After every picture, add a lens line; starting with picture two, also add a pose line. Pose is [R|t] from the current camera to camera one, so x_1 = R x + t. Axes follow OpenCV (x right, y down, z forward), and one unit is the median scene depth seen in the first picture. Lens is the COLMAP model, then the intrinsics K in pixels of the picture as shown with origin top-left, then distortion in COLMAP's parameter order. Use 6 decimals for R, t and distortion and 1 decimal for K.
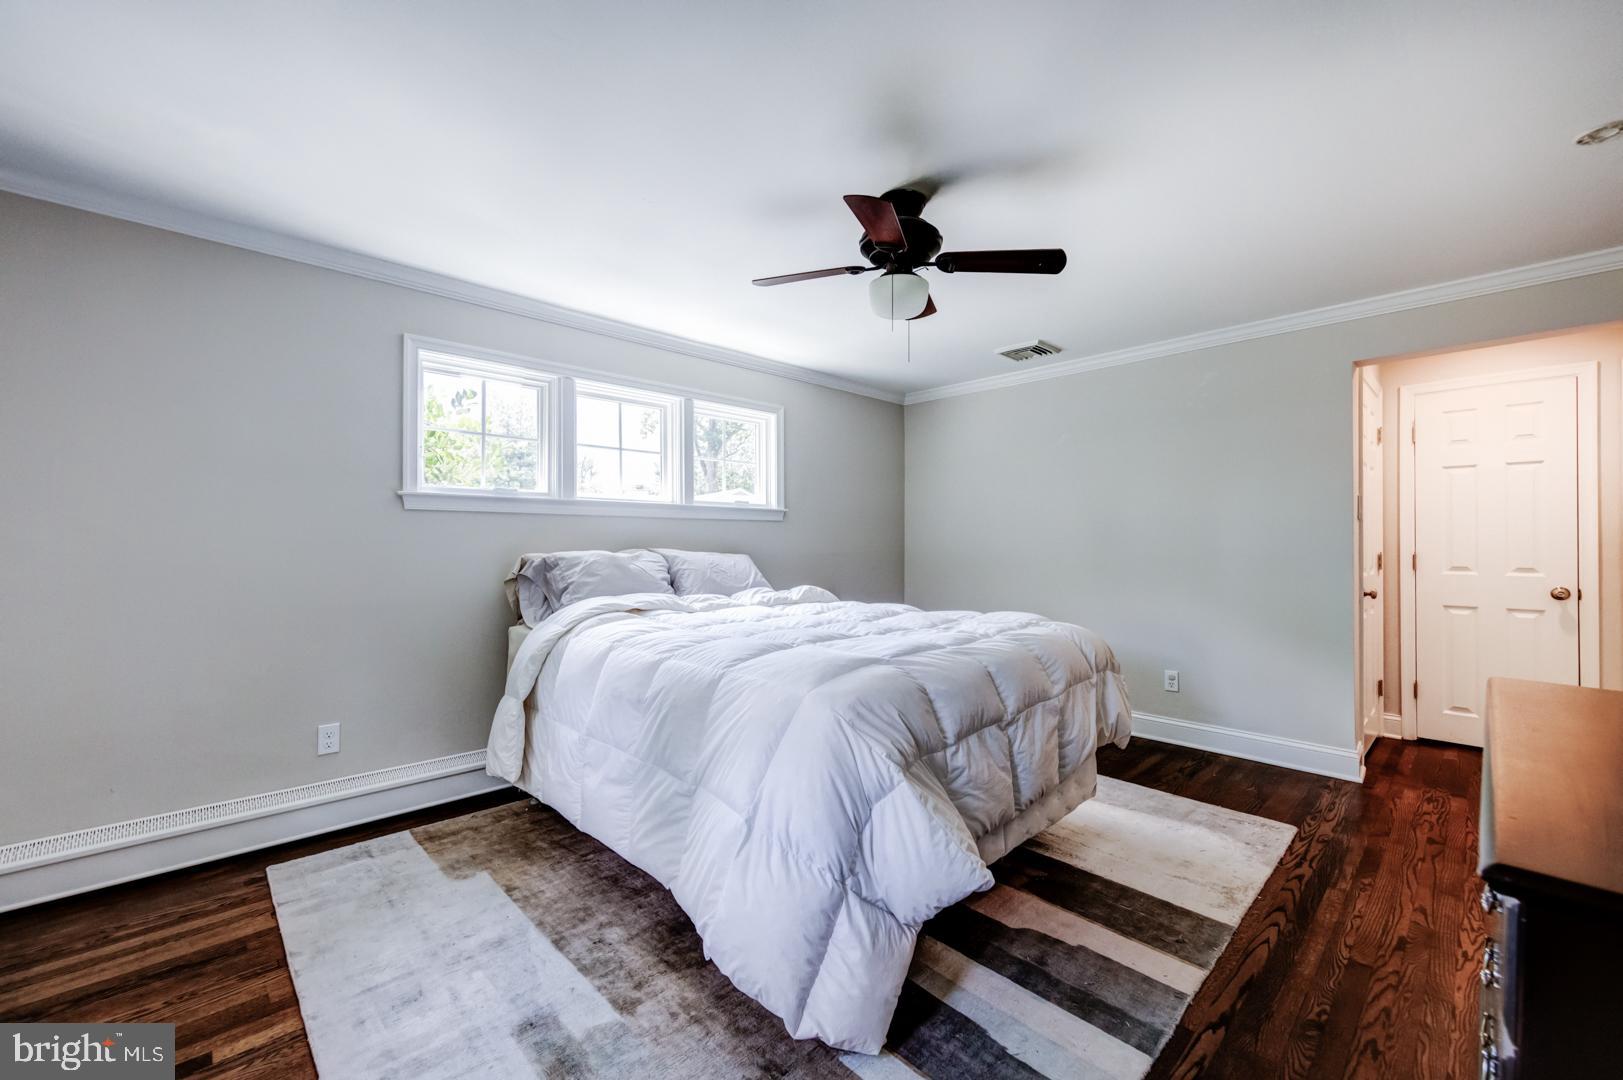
lens RADIAL K [[650.8, 0, 818.9], [0, 650.8, 536.1], [0, 0, 1]] dist [0.002769, 0.000805]
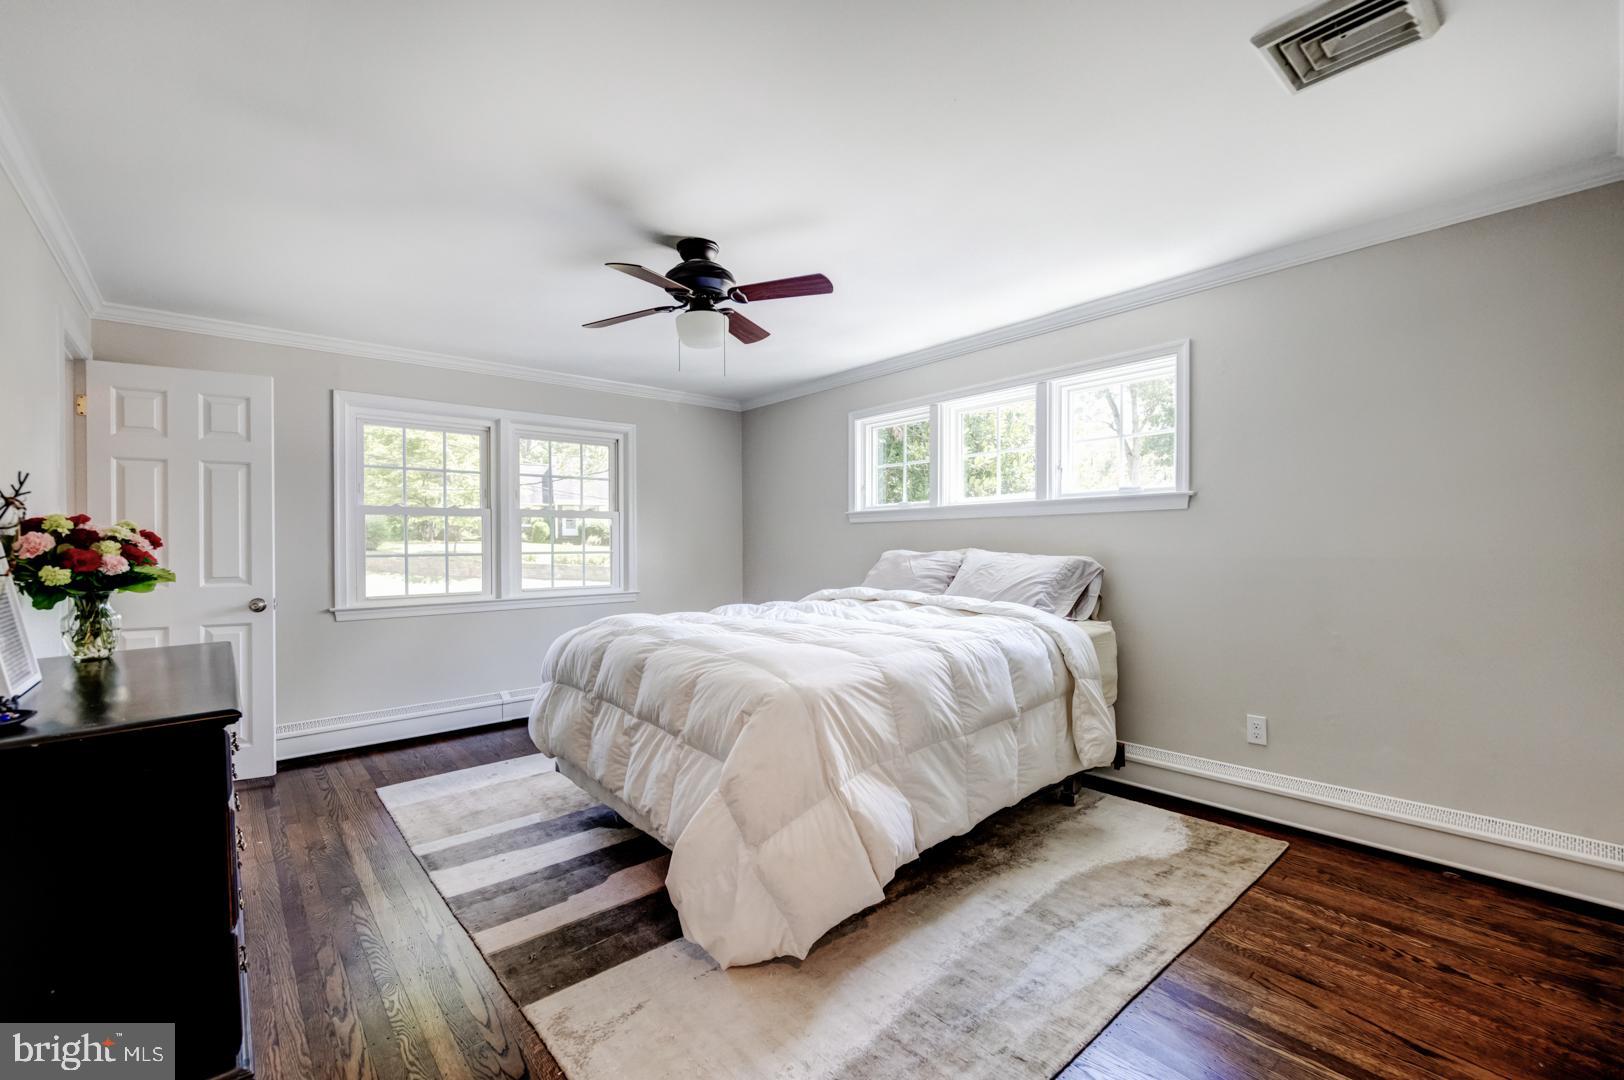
lens RADIAL K [[680.6, 0, 818.9], [0, 680.6, 550.7], [0, 0, 1]] dist [-0.011716, 0.000355]
pose [[-0.047852, 0.004039, -0.998846, 1.286288], [0.019676, 0.999802, 0.003100, 0.021757], [0.998661, -0.019504, -0.047922, 1.247831]]
